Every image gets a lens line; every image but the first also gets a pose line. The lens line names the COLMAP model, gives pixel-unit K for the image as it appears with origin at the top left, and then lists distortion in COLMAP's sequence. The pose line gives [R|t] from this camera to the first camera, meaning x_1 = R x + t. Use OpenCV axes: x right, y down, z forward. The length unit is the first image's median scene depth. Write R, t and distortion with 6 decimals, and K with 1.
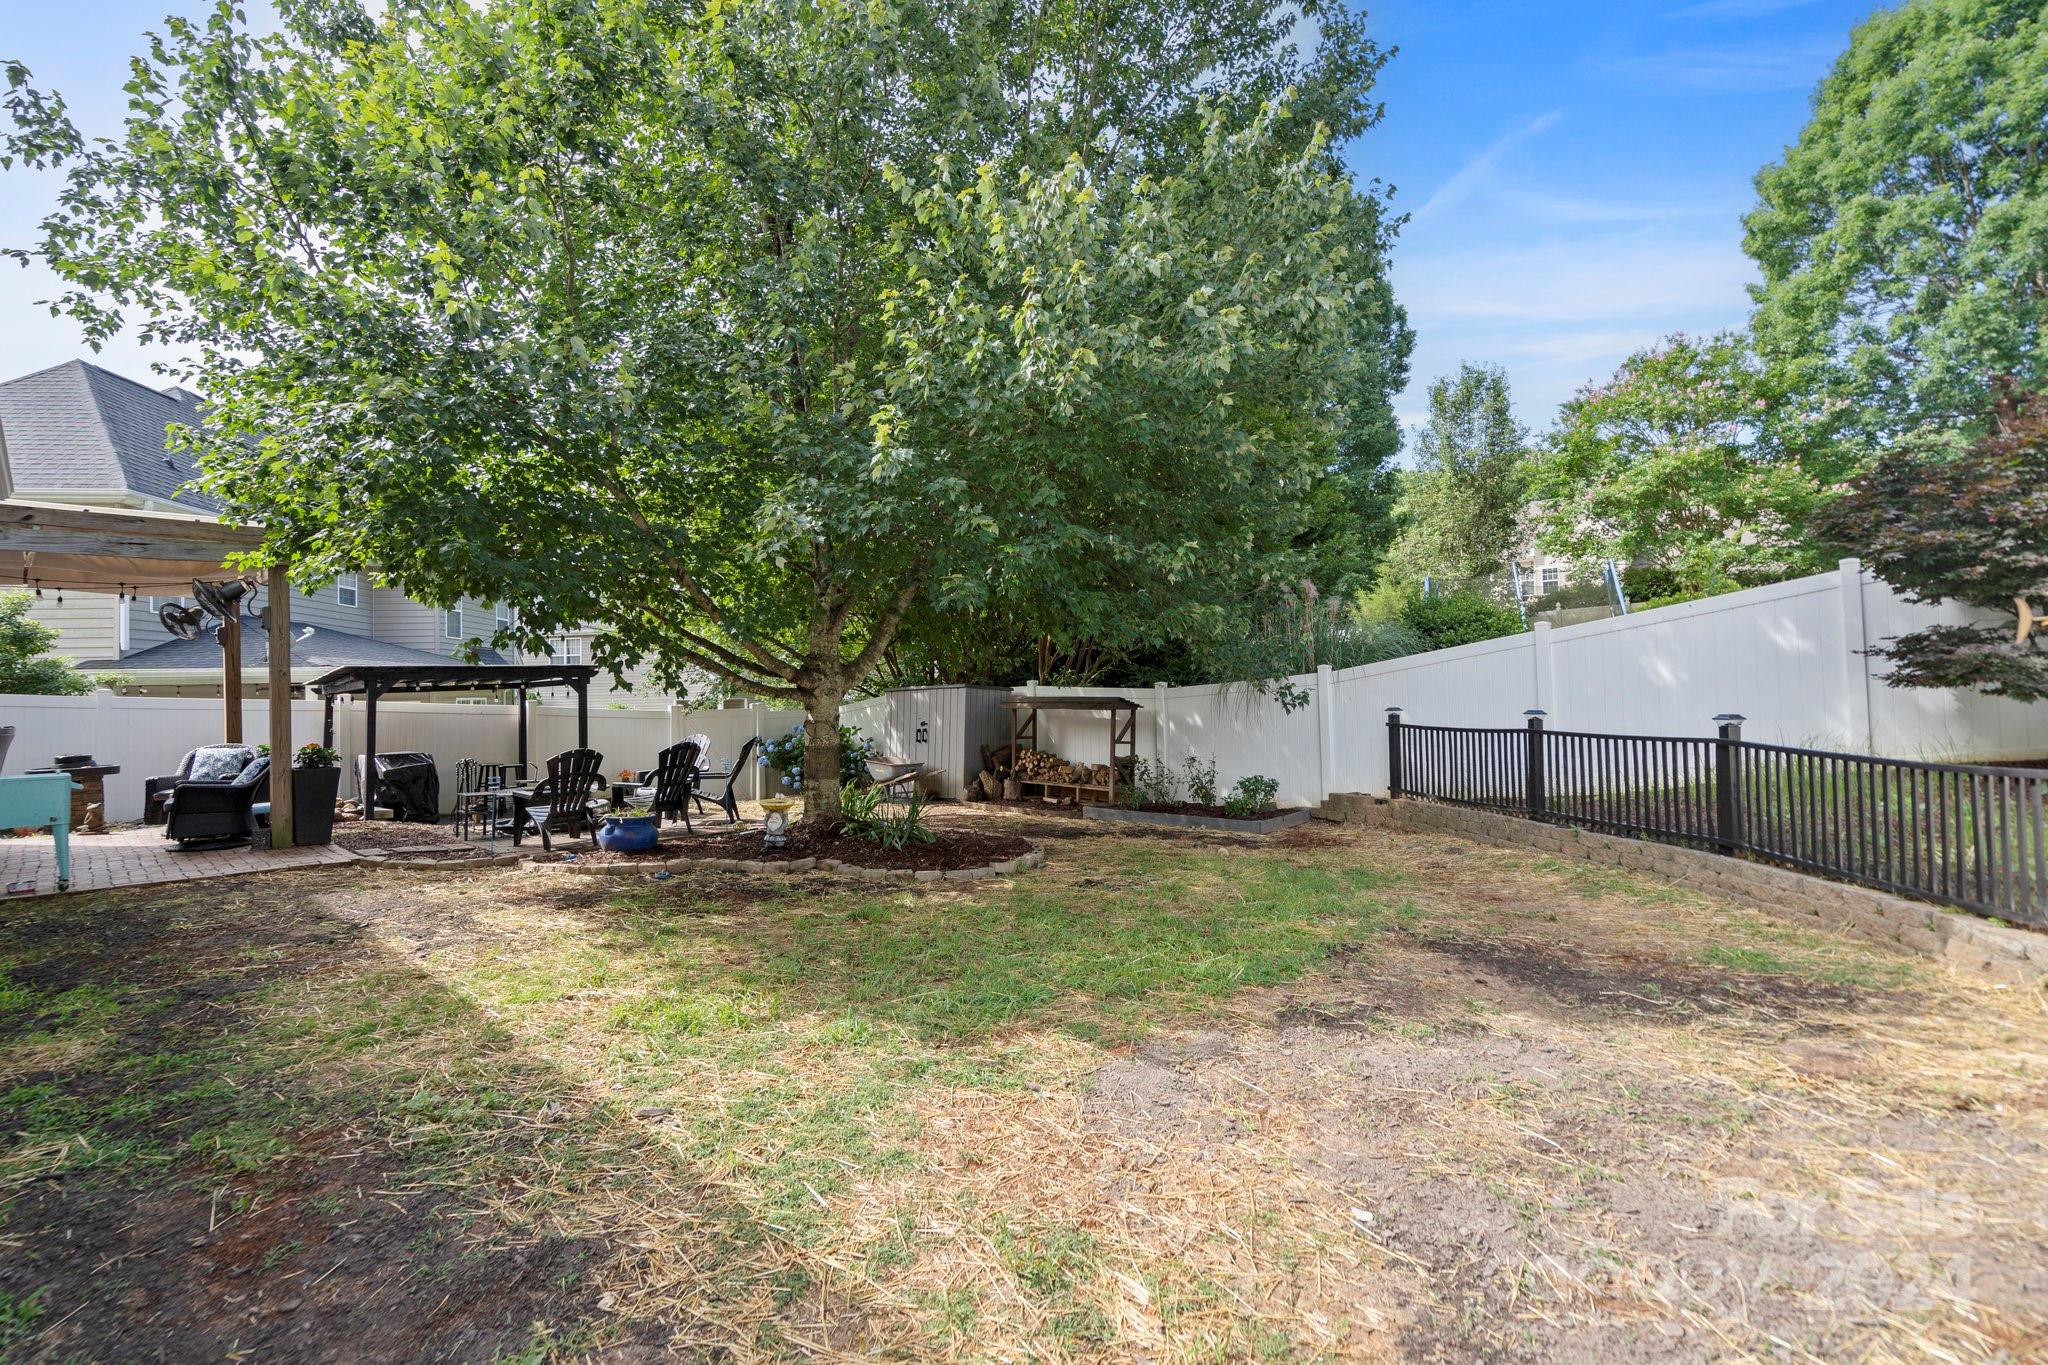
lens RADIAL K [[975.5, 0, 1024.0], [0, 975.5, 682.5], [0, 0, 1]] dist [-0.002305, 0.000050]
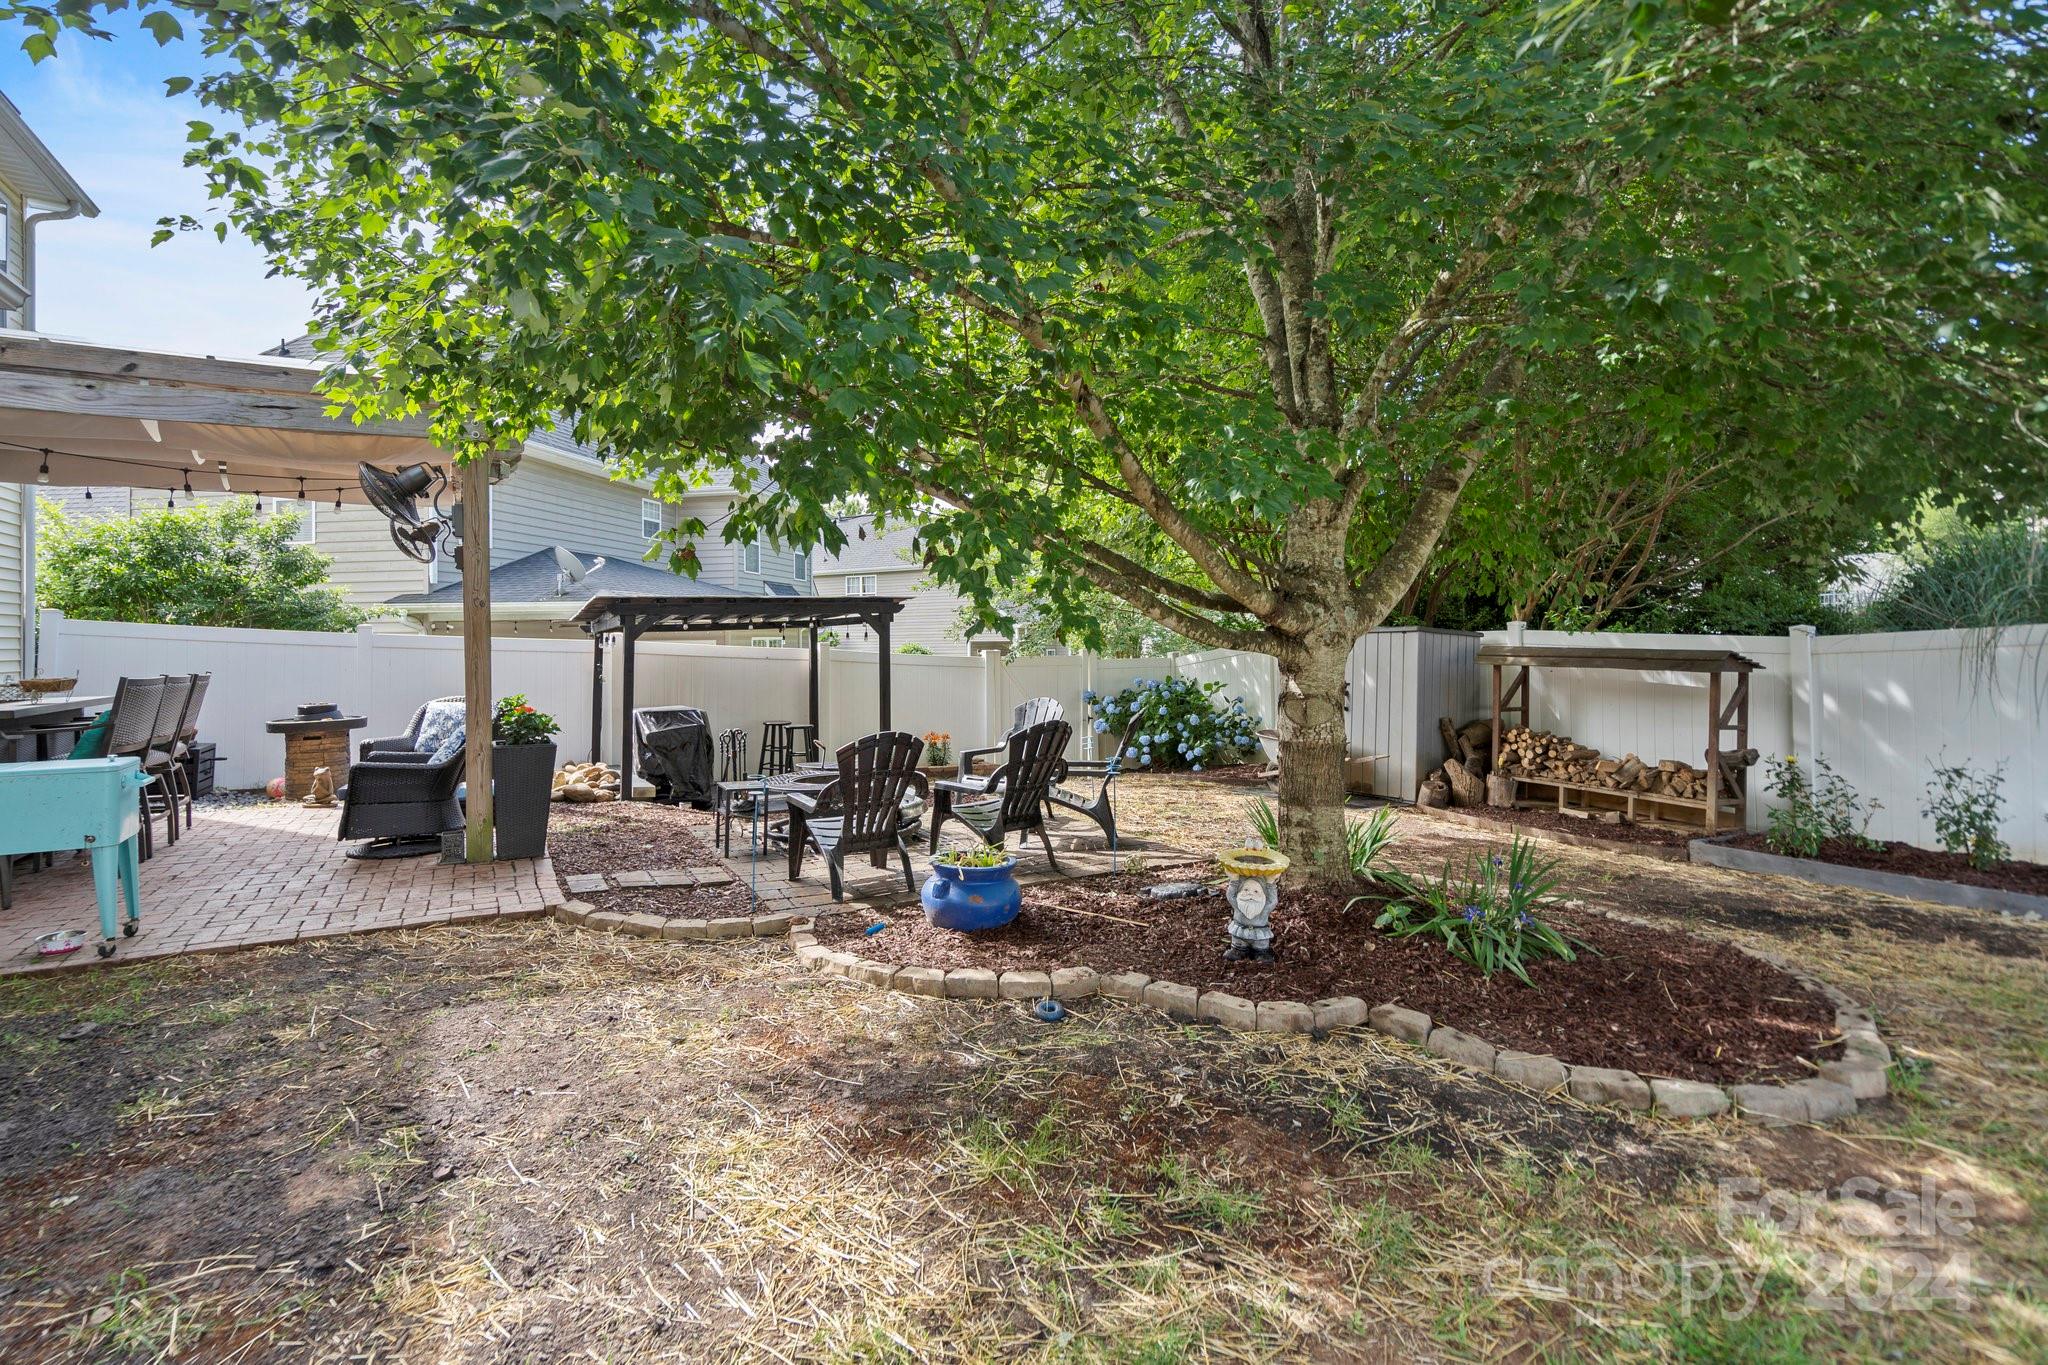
lens RADIAL K [[1033.5, 0, 1019.8], [0, 1033.5, 676.3], [0, 0, 1]] dist [-0.001173, -0.000122]
pose [[0.958918, 0.021522, -0.282866, -0.154714], [-0.007125, 0.998631, 0.051826, 0.001374], [0.283595, -0.047682, 0.957758, 0.324431]]
